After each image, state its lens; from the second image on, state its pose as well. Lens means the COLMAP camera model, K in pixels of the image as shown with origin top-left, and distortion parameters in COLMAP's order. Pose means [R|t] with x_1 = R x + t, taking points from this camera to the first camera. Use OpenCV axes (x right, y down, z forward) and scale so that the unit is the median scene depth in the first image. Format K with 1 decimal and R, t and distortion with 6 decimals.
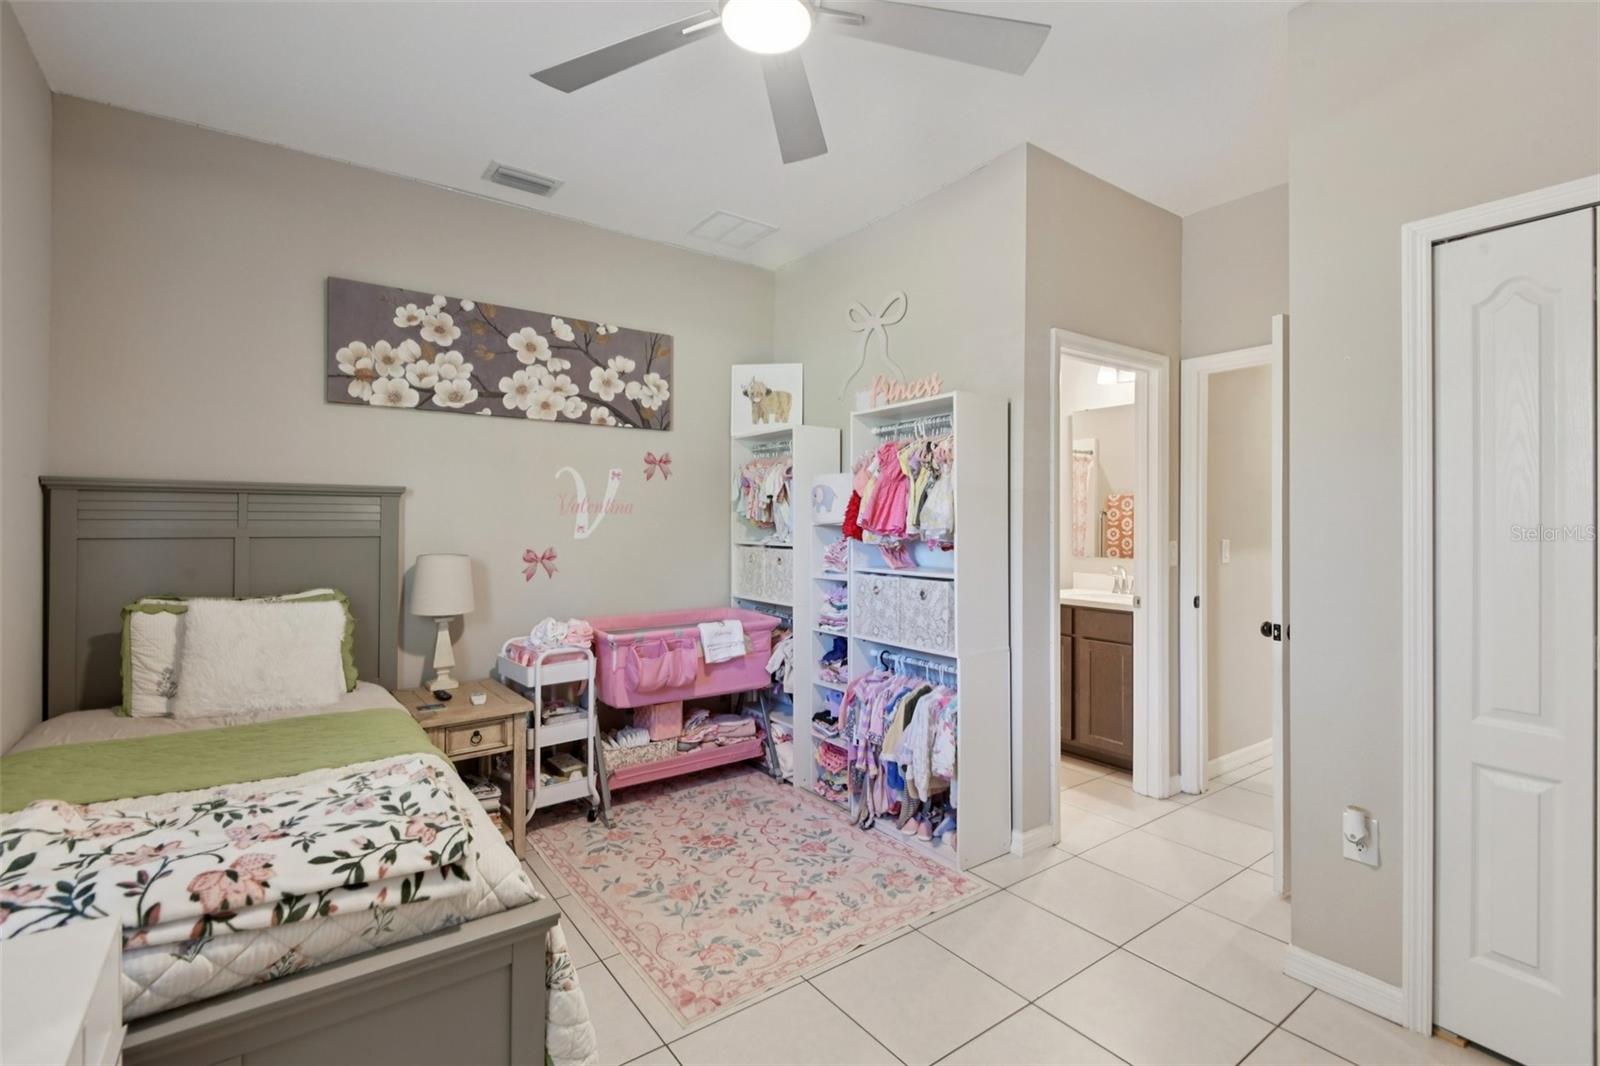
lens RADIAL K [[739.6, 0, 799.4], [0, 739.6, 523.0], [0, 0, 1]] dist [0.000257, -0.010320]
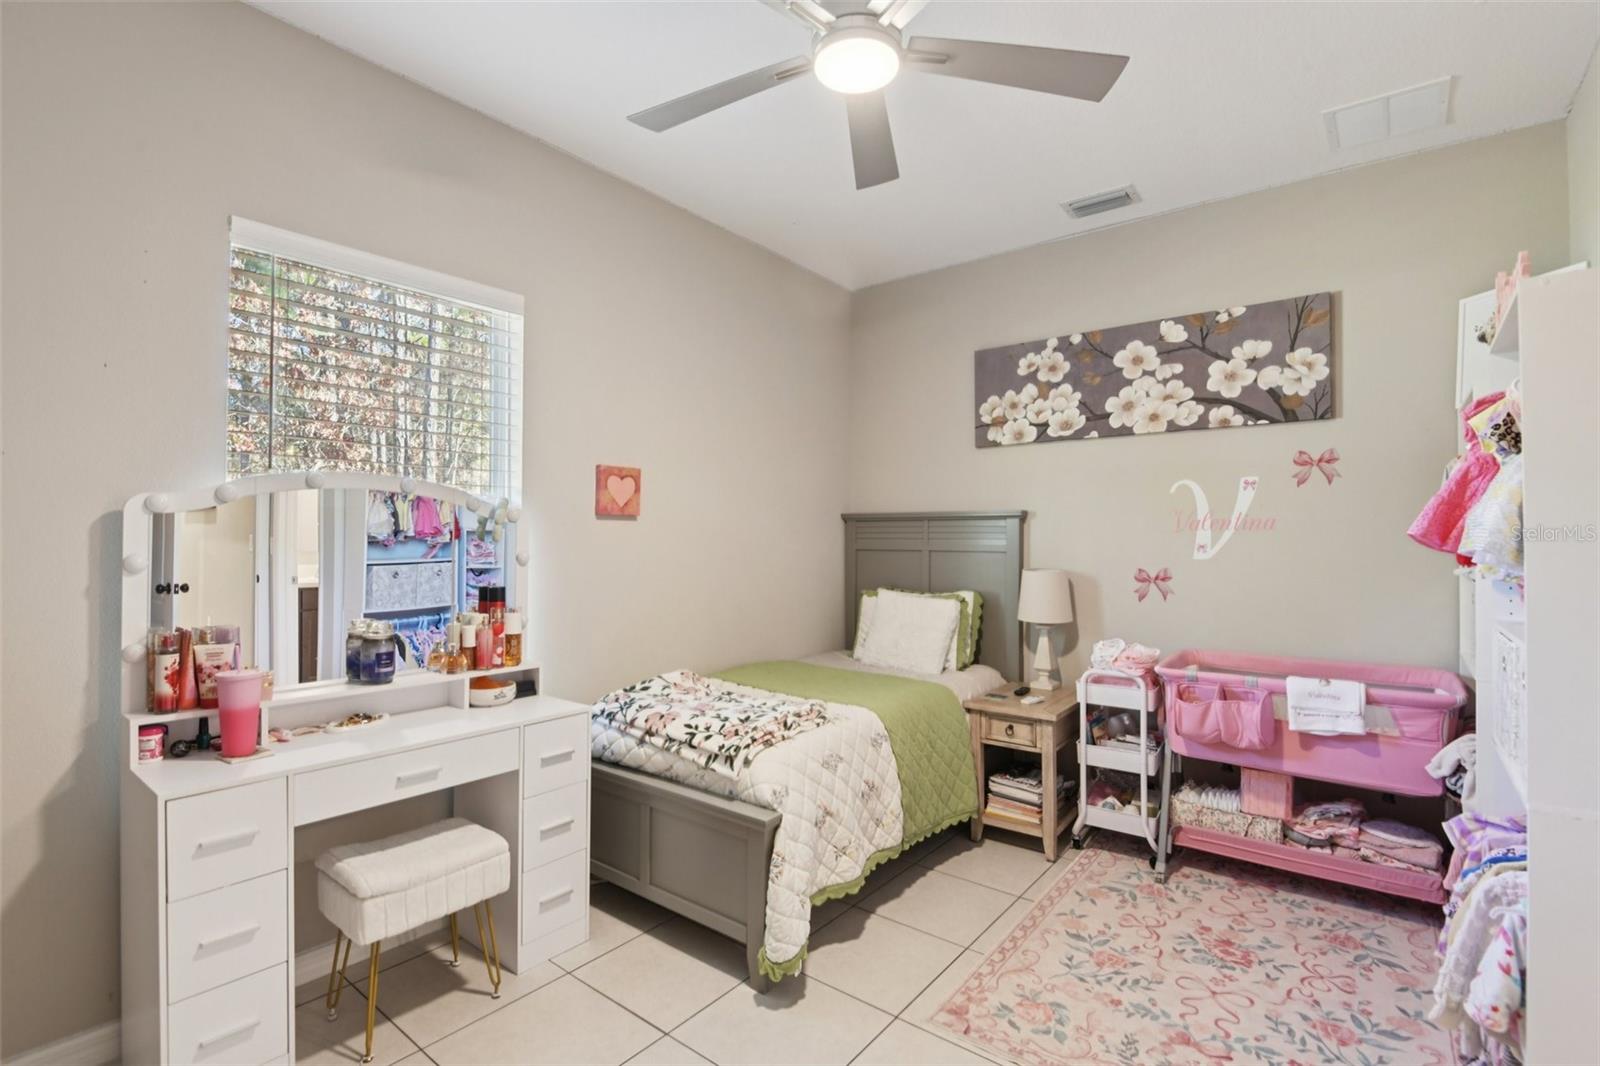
lens RADIAL K [[739.6, 0, 769.4], [0, 739.6, 532.7], [0, 0, 1]] dist [0.000257, -0.010320]
pose [[0.224281, -0.007979, -0.974492, 0.499144], [0.000070, 0.999967, -0.008171, -0.003766], [0.974525, 0.001765, 0.224274, 0.328270]]
